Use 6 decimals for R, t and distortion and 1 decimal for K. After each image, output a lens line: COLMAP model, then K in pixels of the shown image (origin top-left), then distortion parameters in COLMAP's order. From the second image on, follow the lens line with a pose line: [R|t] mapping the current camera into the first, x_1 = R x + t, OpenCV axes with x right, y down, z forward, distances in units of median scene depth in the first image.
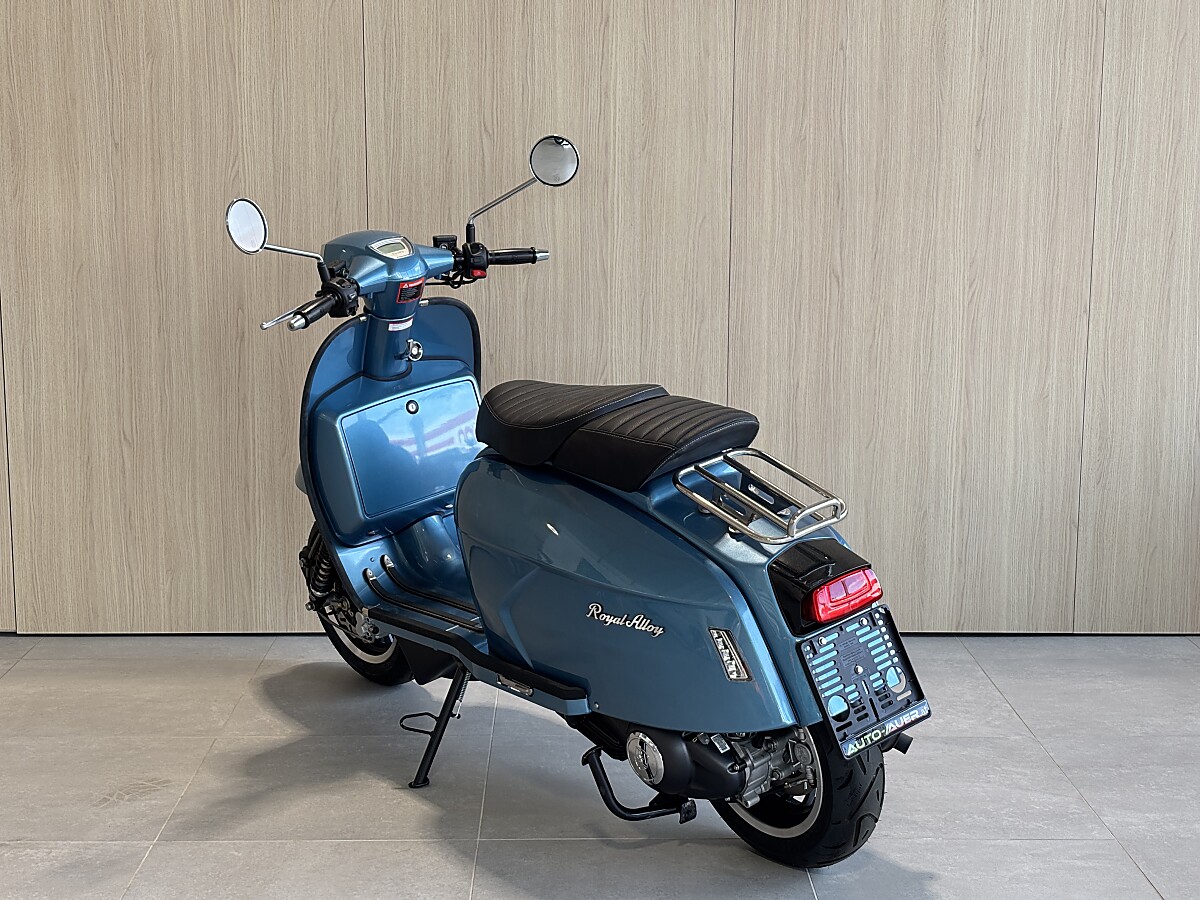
lens RADIAL K [[1746.9, 0, 608.0], [0, 1746.9, 459.5], [0, 0, 1]] dist [0.037836, 0.000000]
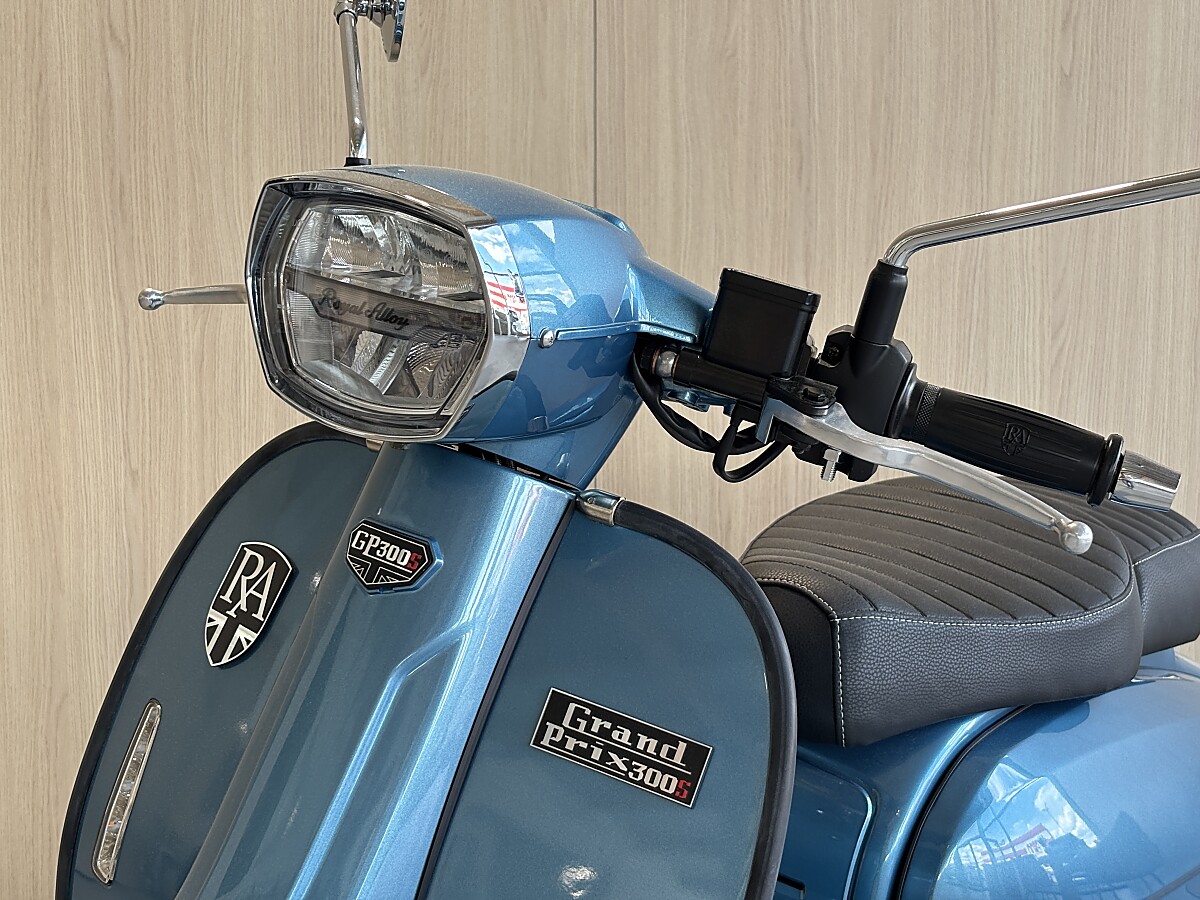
lens RADIAL K [[1725.8, 0, 598.3], [0, 1725.8, 442.7], [0, 0, 1]] dist [0.011939, 0.000000]
pose [[0.999864, -0.005626, 0.015524, 0.063276], [0.006486, 0.998417, -0.055875, -0.039661], [-0.015185, 0.055968, 0.998317, 0.493557]]
